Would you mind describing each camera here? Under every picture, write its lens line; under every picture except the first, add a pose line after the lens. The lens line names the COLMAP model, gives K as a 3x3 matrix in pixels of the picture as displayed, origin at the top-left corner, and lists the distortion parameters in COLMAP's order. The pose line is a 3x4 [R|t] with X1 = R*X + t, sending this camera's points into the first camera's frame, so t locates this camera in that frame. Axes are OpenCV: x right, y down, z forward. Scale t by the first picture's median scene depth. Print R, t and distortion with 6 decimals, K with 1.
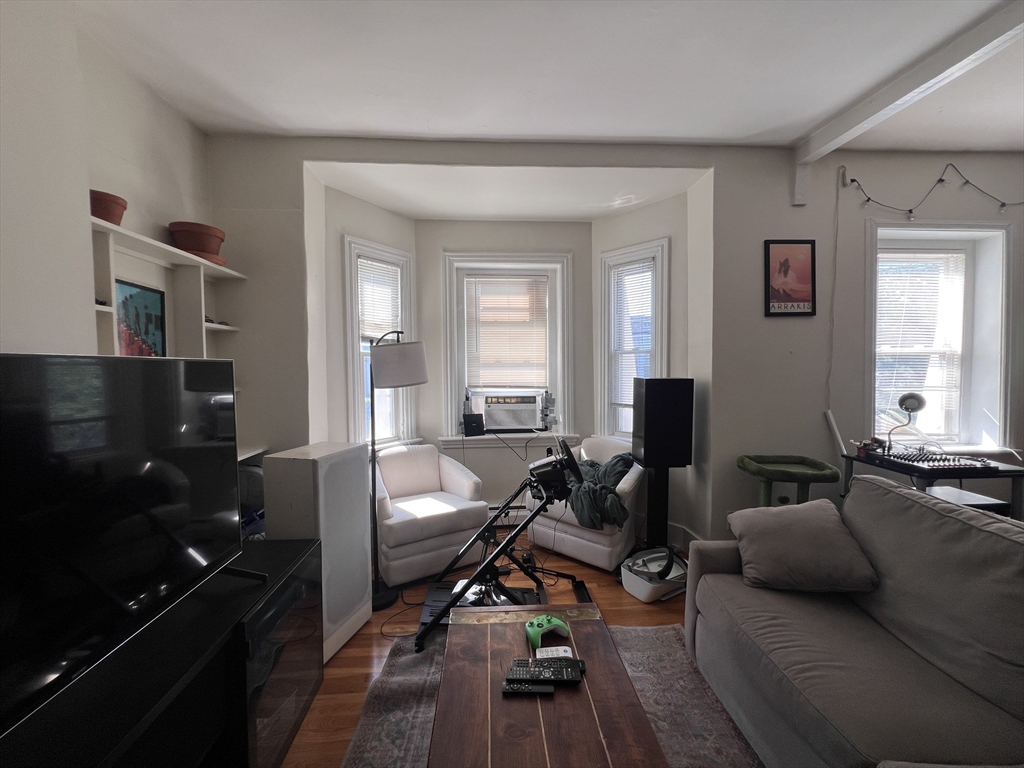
lens RADIAL K [[410.7, 0, 509.7], [0, 410.7, 387.3], [0, 0, 1]] dist [-0.001338, 0.000110]
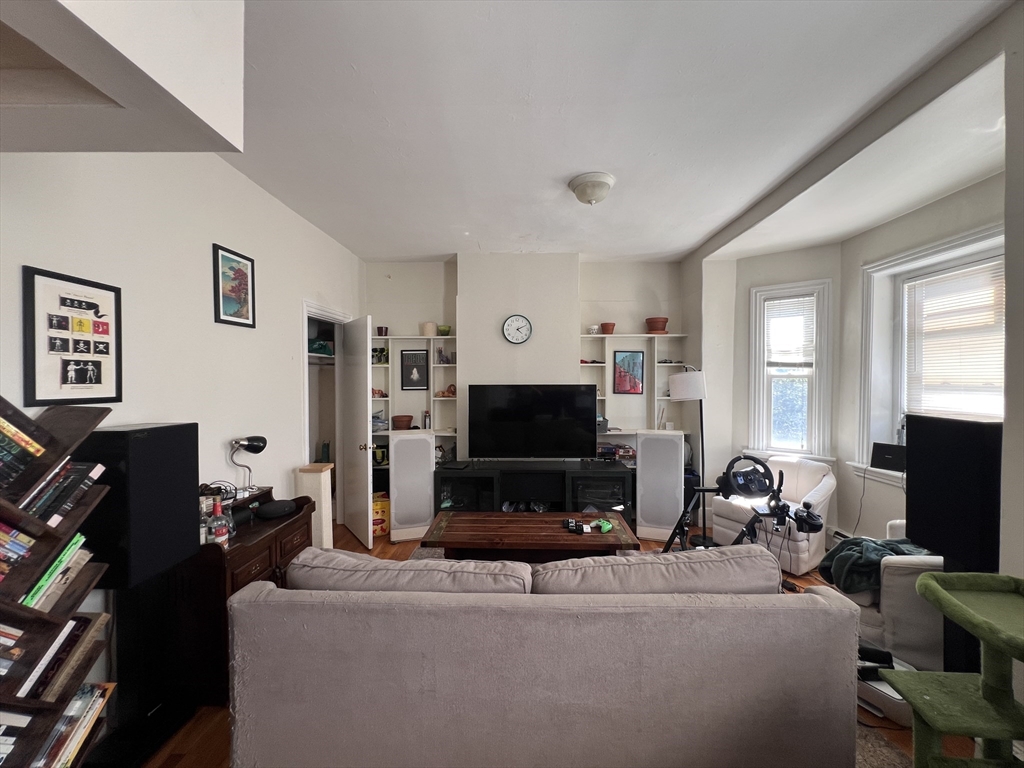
lens RADIAL K [[410.7, 0, 513.3], [0, 410.7, 382.3], [0, 0, 1]] dist [-0.001338, 0.000110]
pose [[-0.094217, 0.014096, -0.995452, 1.121735], [-0.045142, 0.998811, 0.018416, -0.059005], [0.994528, 0.046672, -0.093469, 0.397673]]
